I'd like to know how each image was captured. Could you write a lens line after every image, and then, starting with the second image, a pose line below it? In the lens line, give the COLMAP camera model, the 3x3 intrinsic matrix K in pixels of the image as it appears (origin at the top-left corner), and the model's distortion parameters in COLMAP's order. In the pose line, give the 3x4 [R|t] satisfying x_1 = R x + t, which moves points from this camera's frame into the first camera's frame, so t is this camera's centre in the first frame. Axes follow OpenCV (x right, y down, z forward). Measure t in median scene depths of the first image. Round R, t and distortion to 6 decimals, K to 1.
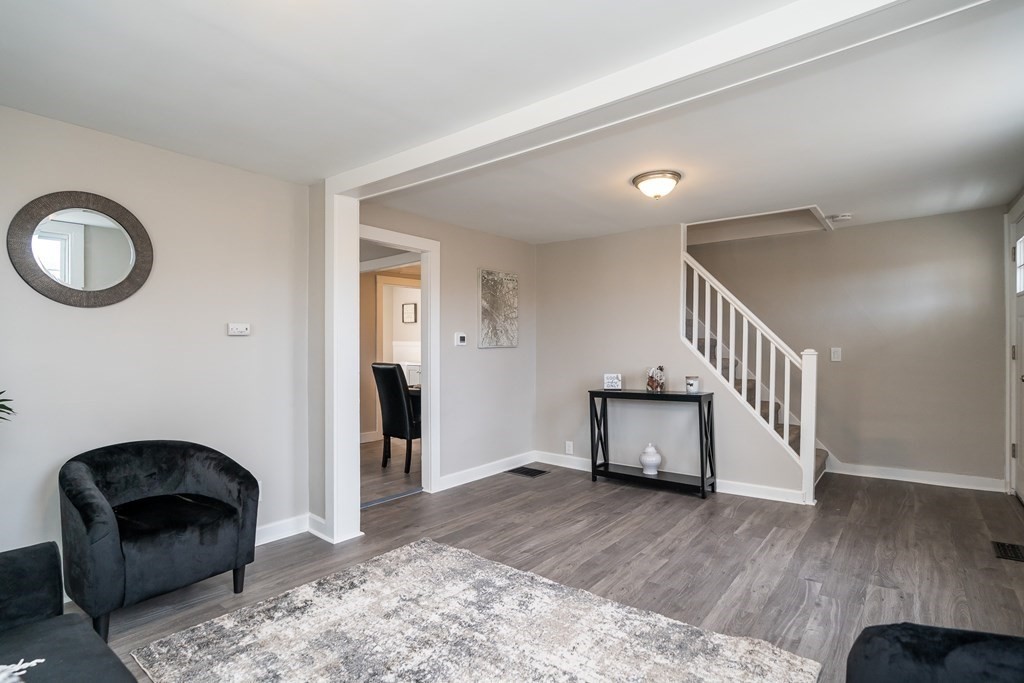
lens RADIAL K [[511.6, 0, 533.3], [0, 511.6, 342.5], [0, 0, 1]] dist [-0.028239, 0.000015]
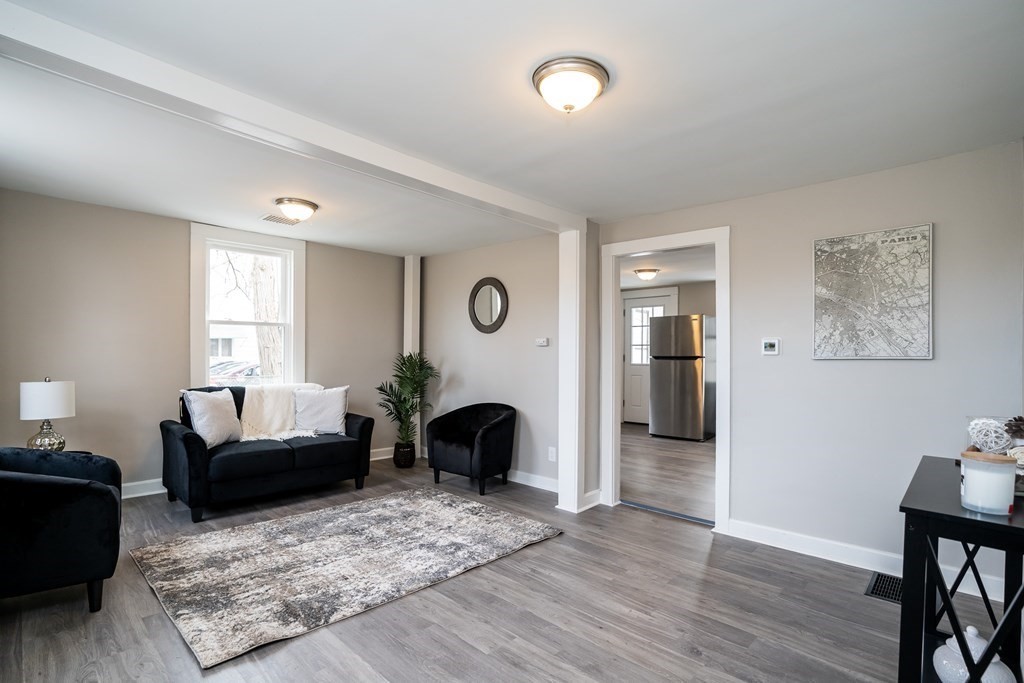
lens RADIAL K [[497.7, 0, 505.7], [0, 497.7, 355.3], [0, 0, 1]] dist [-0.057205, 0.027759]
pose [[-0.127701, -0.004386, -0.991803, 0.739830], [-0.009623, 0.999949, -0.003183, 0.014753], [0.991766, 0.009138, -0.127737, 0.878444]]
